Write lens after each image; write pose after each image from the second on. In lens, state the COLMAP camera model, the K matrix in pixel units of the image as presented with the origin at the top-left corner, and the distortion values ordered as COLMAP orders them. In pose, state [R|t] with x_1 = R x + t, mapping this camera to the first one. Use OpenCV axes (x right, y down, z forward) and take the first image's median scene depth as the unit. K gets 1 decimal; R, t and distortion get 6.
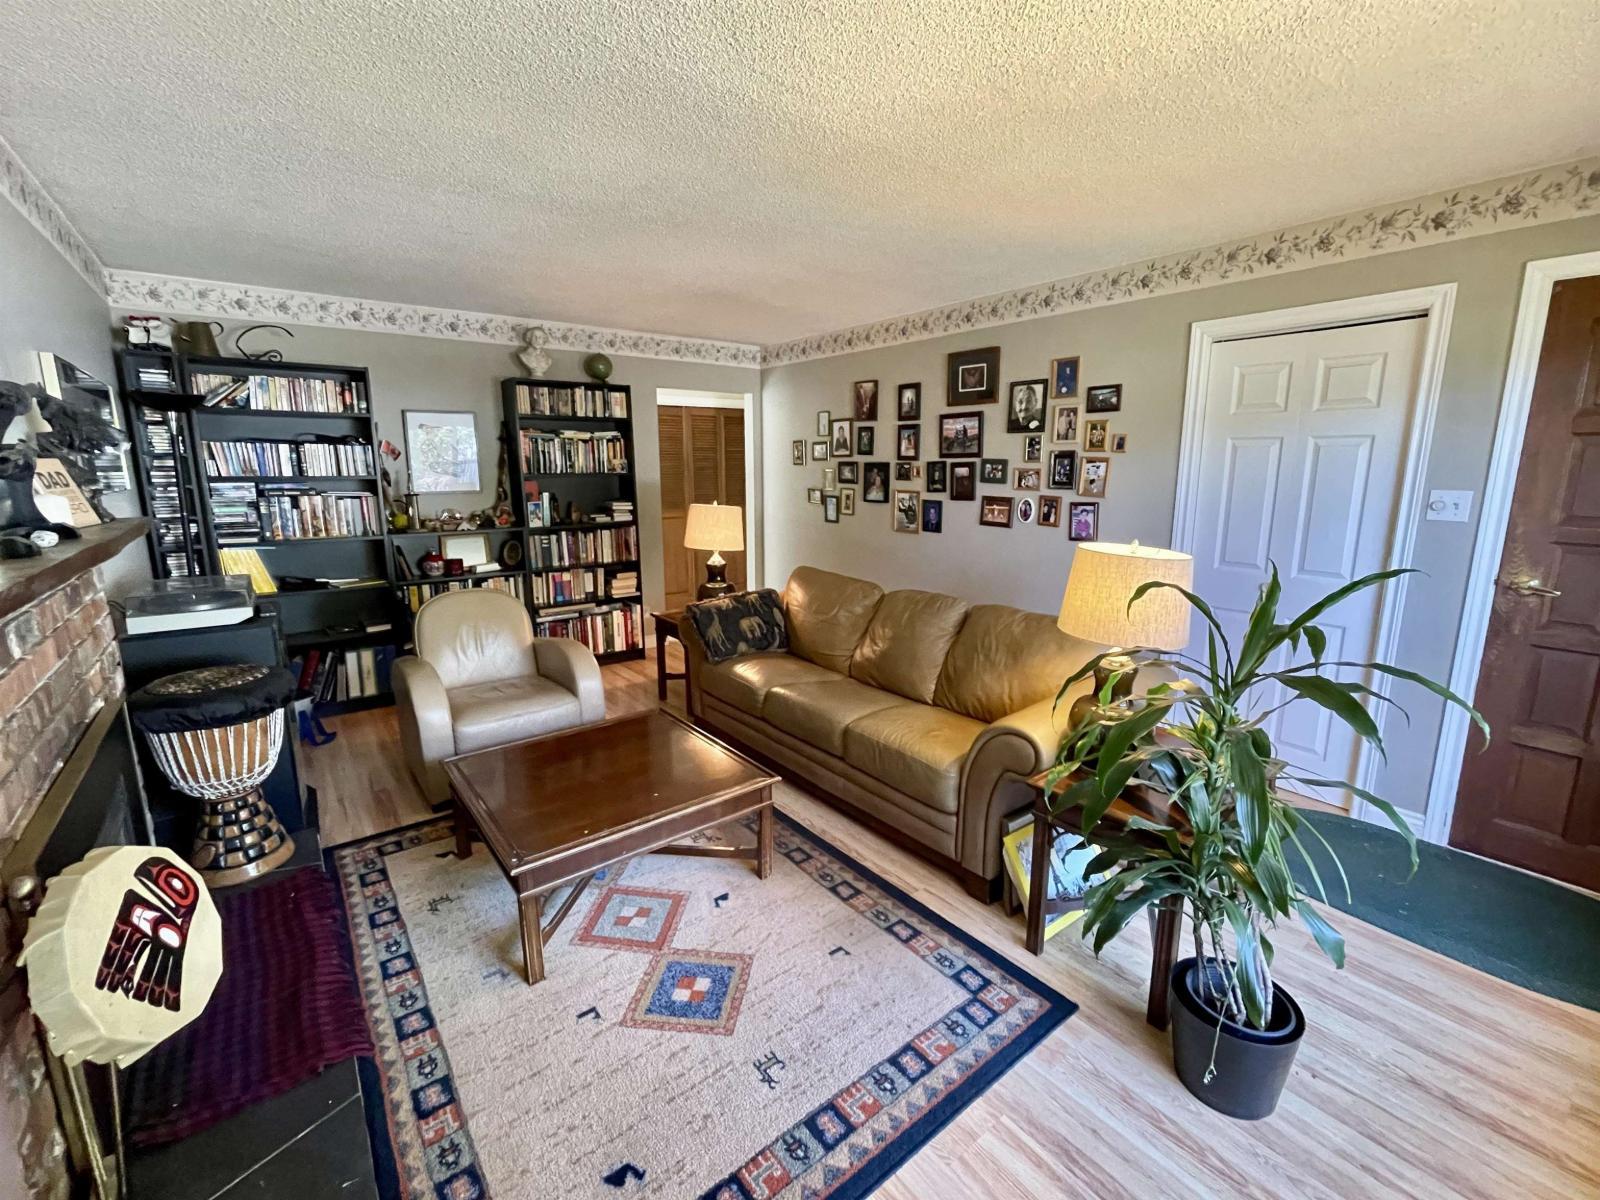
lens RADIAL K [[694.4, 0, 800.0], [0, 694.4, 600.0], [0, 0, 1]] dist [0.018462, -0.000041]
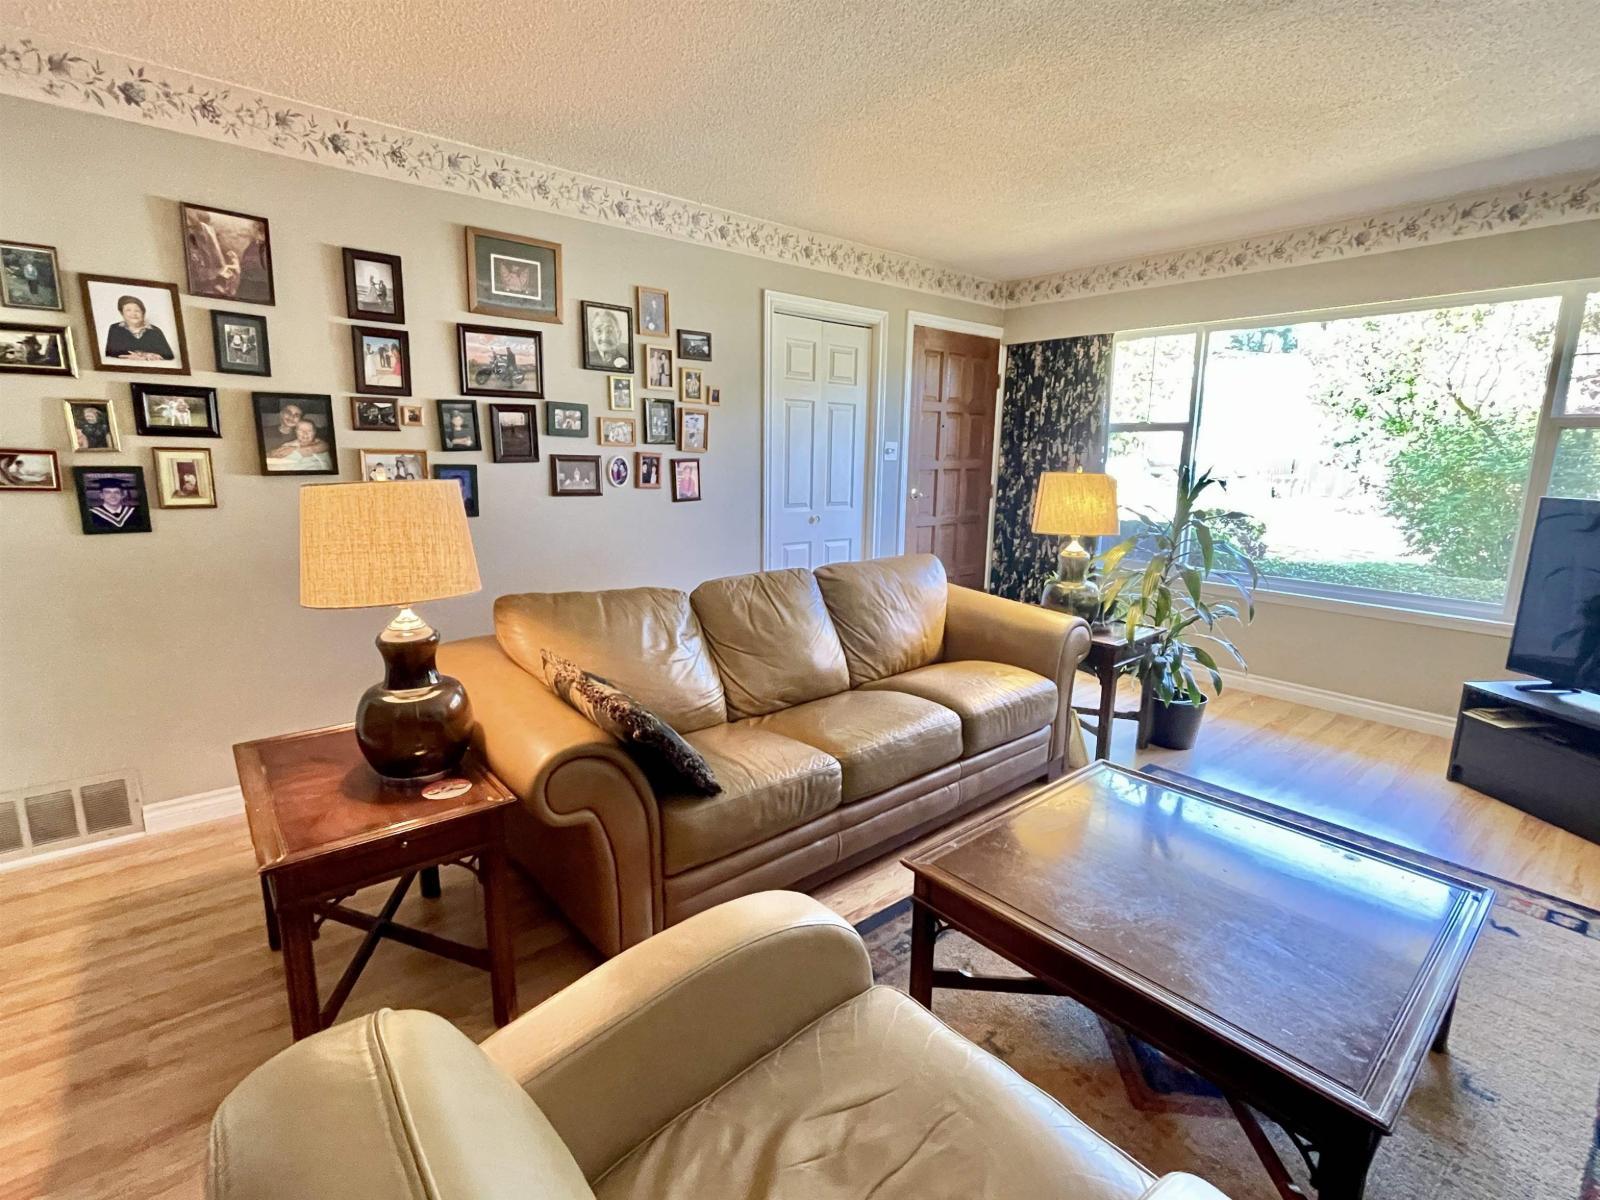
lens RADIAL K [[765.1, 0, 800.0], [0, 765.1, 600.0], [0, 0, 1]] dist [0.016843, -0.000394]
pose [[-0.017627, -0.191978, 0.981241, -0.538259], [0.179188, 0.964898, 0.192000, -0.112870], [-0.983657, 0.179211, 0.017392, 0.771919]]
